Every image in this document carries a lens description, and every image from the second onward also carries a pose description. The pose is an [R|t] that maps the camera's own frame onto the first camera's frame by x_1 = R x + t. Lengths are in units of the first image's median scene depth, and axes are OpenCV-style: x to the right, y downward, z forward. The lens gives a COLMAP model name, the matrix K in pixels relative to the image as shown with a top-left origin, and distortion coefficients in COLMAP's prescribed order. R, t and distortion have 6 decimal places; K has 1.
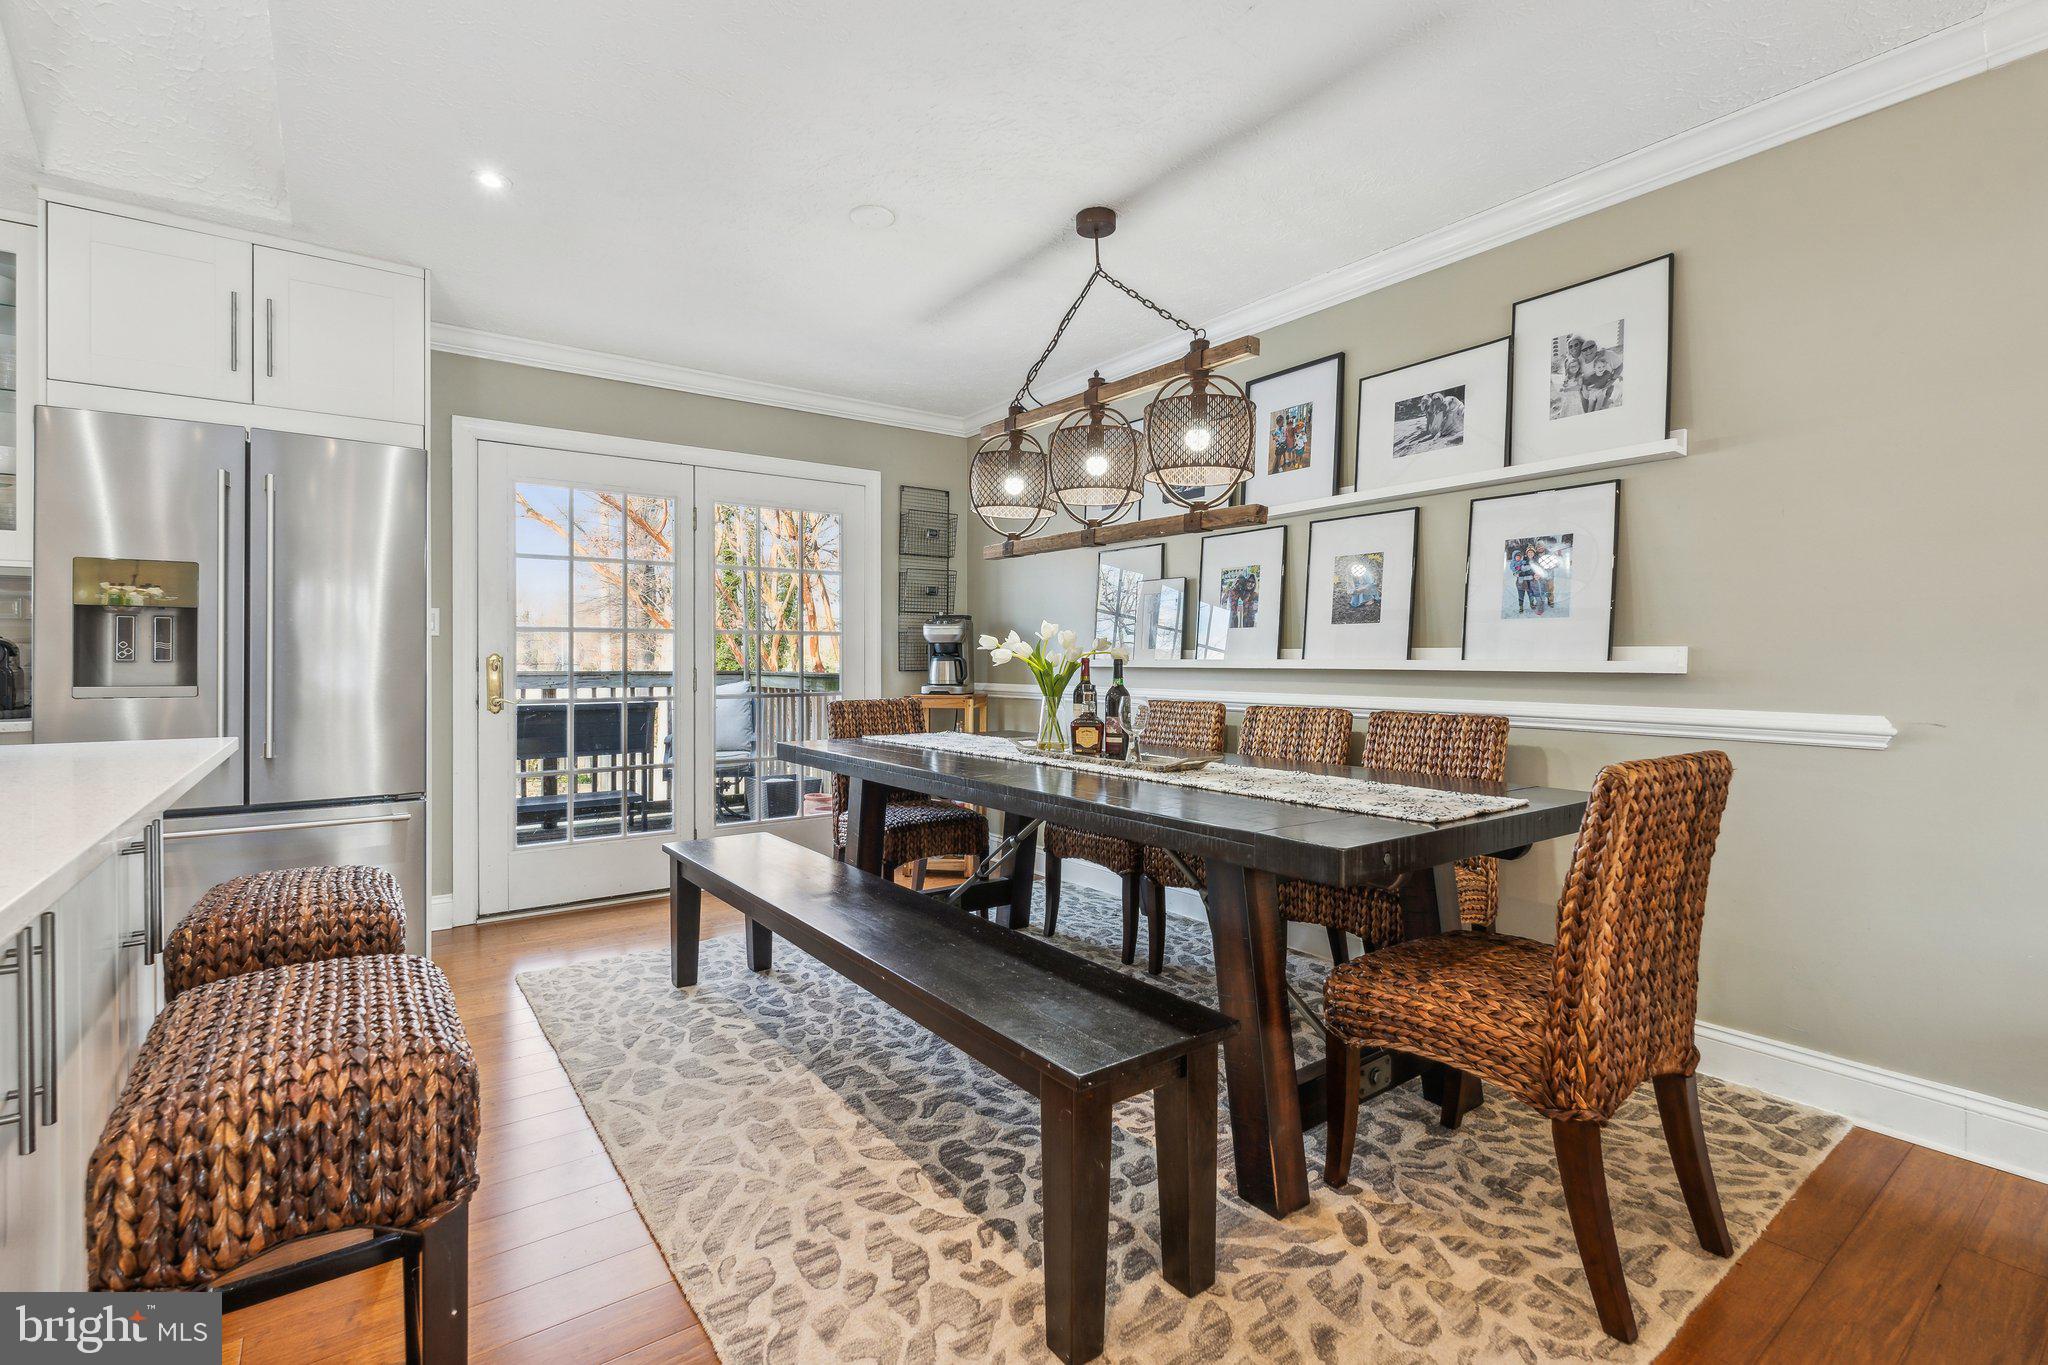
lens RADIAL K [[932.1, 0, 1020.7], [0, 932.1, 666.6], [0, 0, 1]] dist [-0.004689, 0.002077]
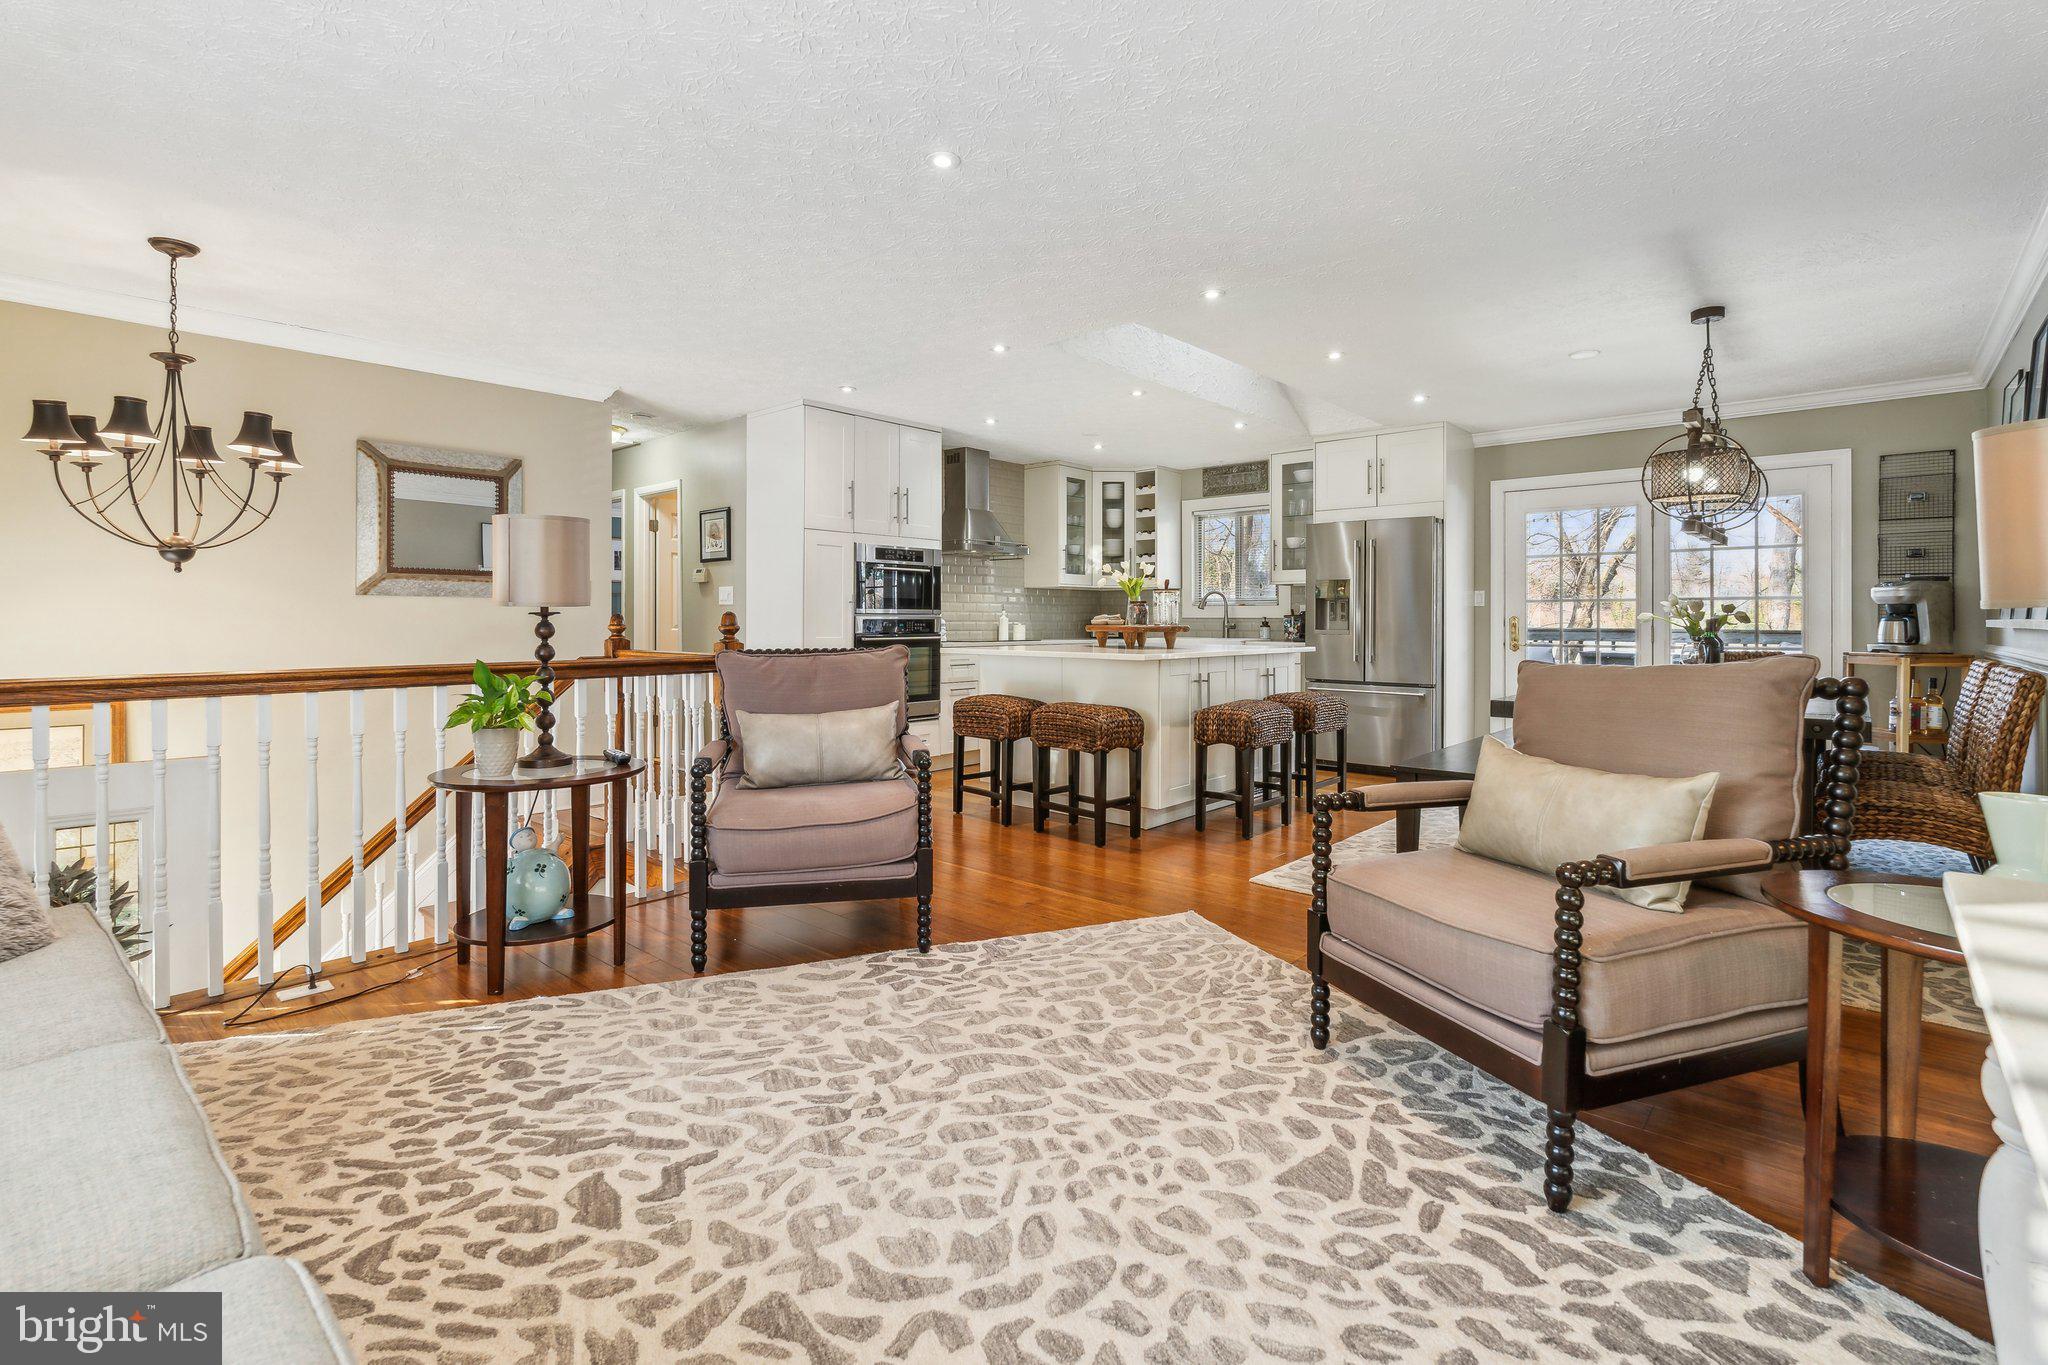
lens RADIAL K [[932.1, 0, 1000.1], [0, 932.1, 621.1], [0, 0, 1]] dist [-0.004689, 0.002077]
pose [[0.192193, 0.001776, -0.981356, 1.289212], [-0.007074, 0.999975, 0.000424, 0.001644], [0.981332, 0.006860, 0.192201, -0.347233]]
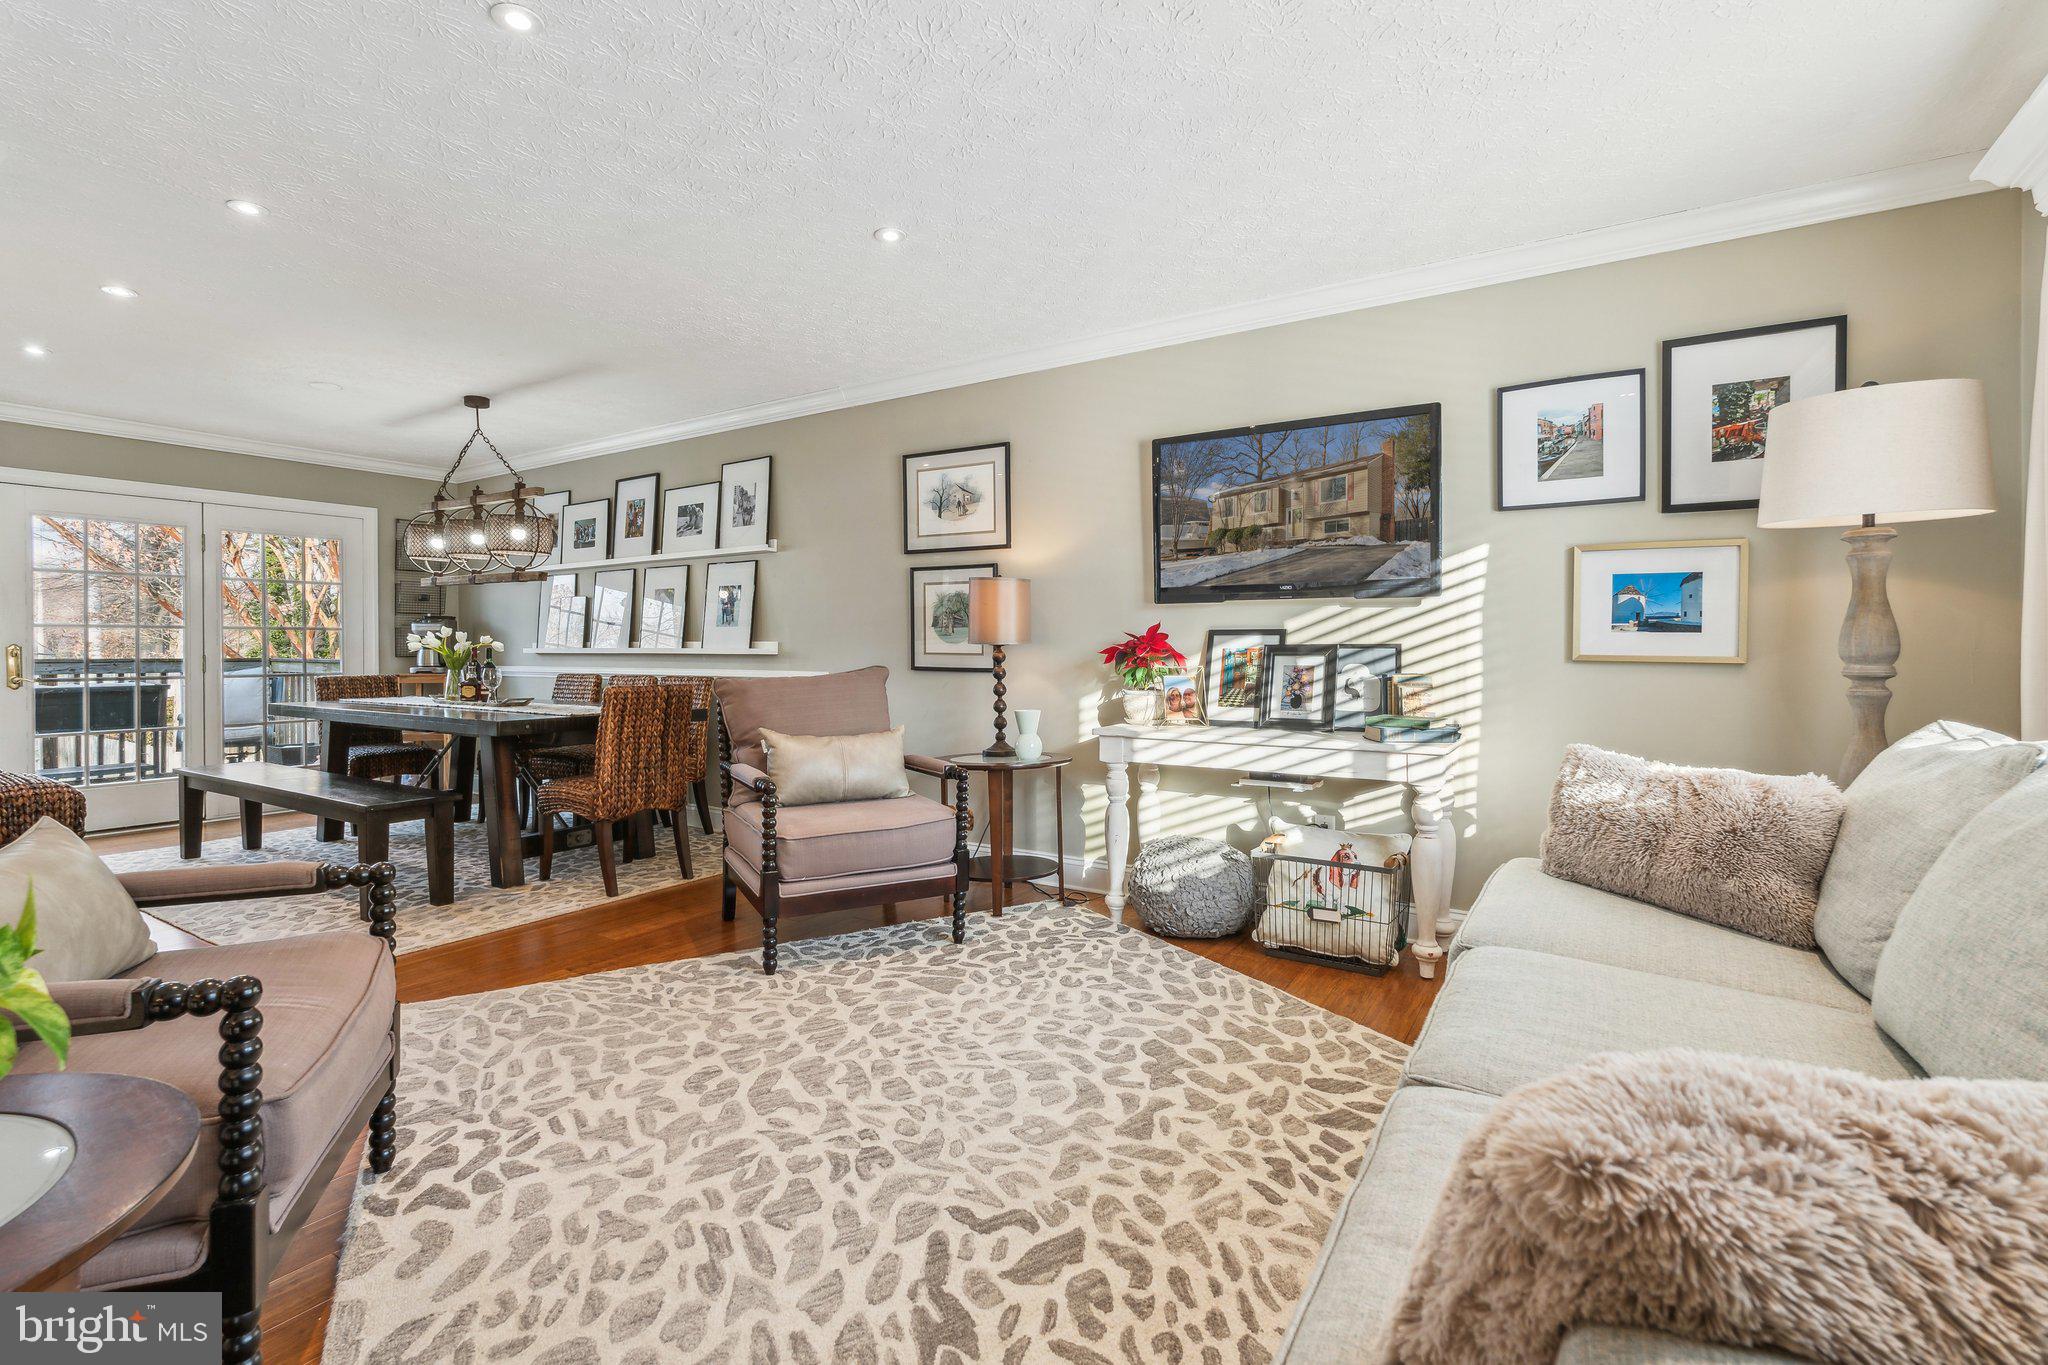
lens RADIAL K [[932.1, 0, 1019.0], [0, 932.1, 658.3], [0, 0, 1]] dist [-0.004689, 0.002077]
pose [[0.934155, -0.004511, 0.356839, 0.412043], [0.003029, 0.999984, 0.004711, 0.006299], [-0.356855, -0.003320, 0.934154, -1.027888]]
